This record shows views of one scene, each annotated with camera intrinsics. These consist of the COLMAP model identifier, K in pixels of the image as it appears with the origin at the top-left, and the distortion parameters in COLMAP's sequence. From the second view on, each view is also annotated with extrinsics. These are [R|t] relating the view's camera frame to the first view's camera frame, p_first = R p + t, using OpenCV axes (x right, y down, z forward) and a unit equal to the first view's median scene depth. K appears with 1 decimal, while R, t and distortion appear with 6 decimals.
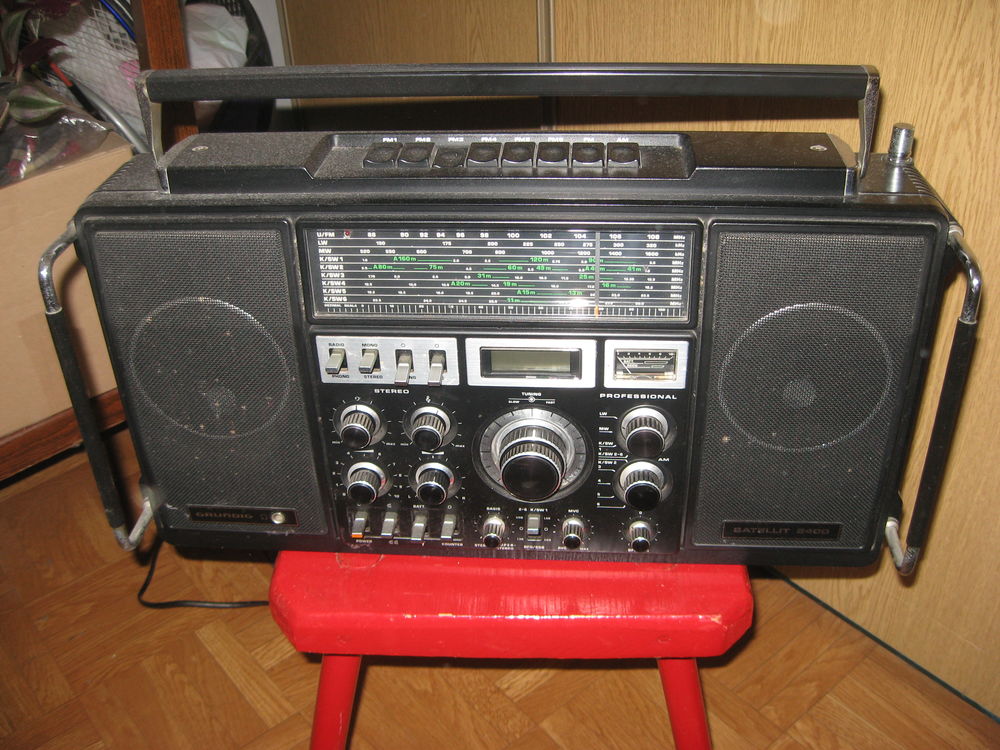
lens RADIAL K [[1008.7, 0, 510.7], [0, 1008.7, 366.6], [0, 0, 1]] dist [-0.107112, 0.000000]
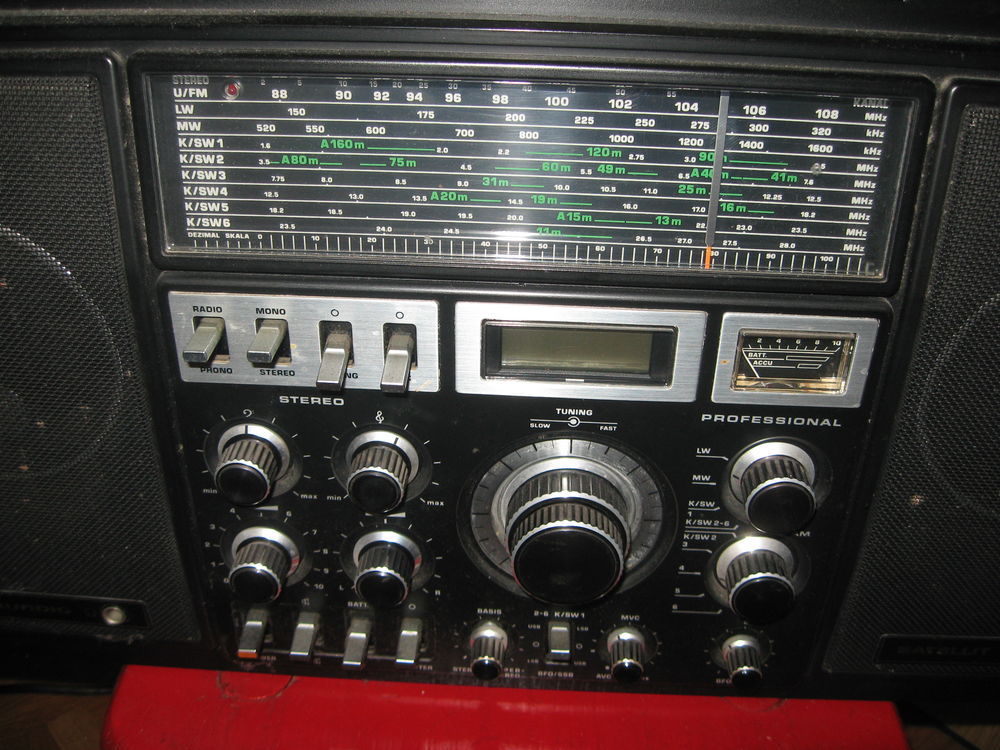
lens RADIAL K [[1008.7, 0, 504.5], [0, 1008.7, 378.6], [0, 0, 1]] dist [-0.107112, 0.000000]
pose [[0.998308, 0.023990, 0.052959, -0.045232], [-0.023816, 0.999709, -0.003915, 0.012694], [-0.053038, 0.002647, 0.998589, 0.469268]]
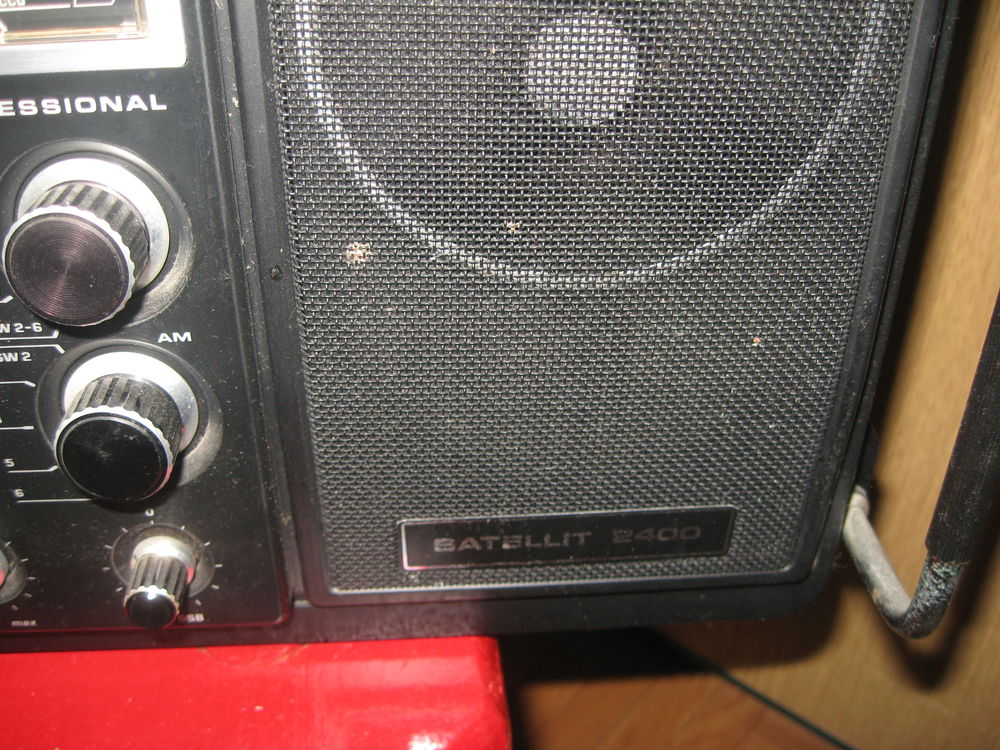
lens RADIAL K [[1008.7, 0, 496.2], [0, 1008.7, 379.0], [0, 0, 1]] dist [-0.107112, 0.000000]
pose [[0.987801, -0.051605, 0.146921, 0.211397], [0.051520, 0.998662, 0.004385, 0.112754], [-0.146951, 0.003238, 0.989138, 0.699220]]
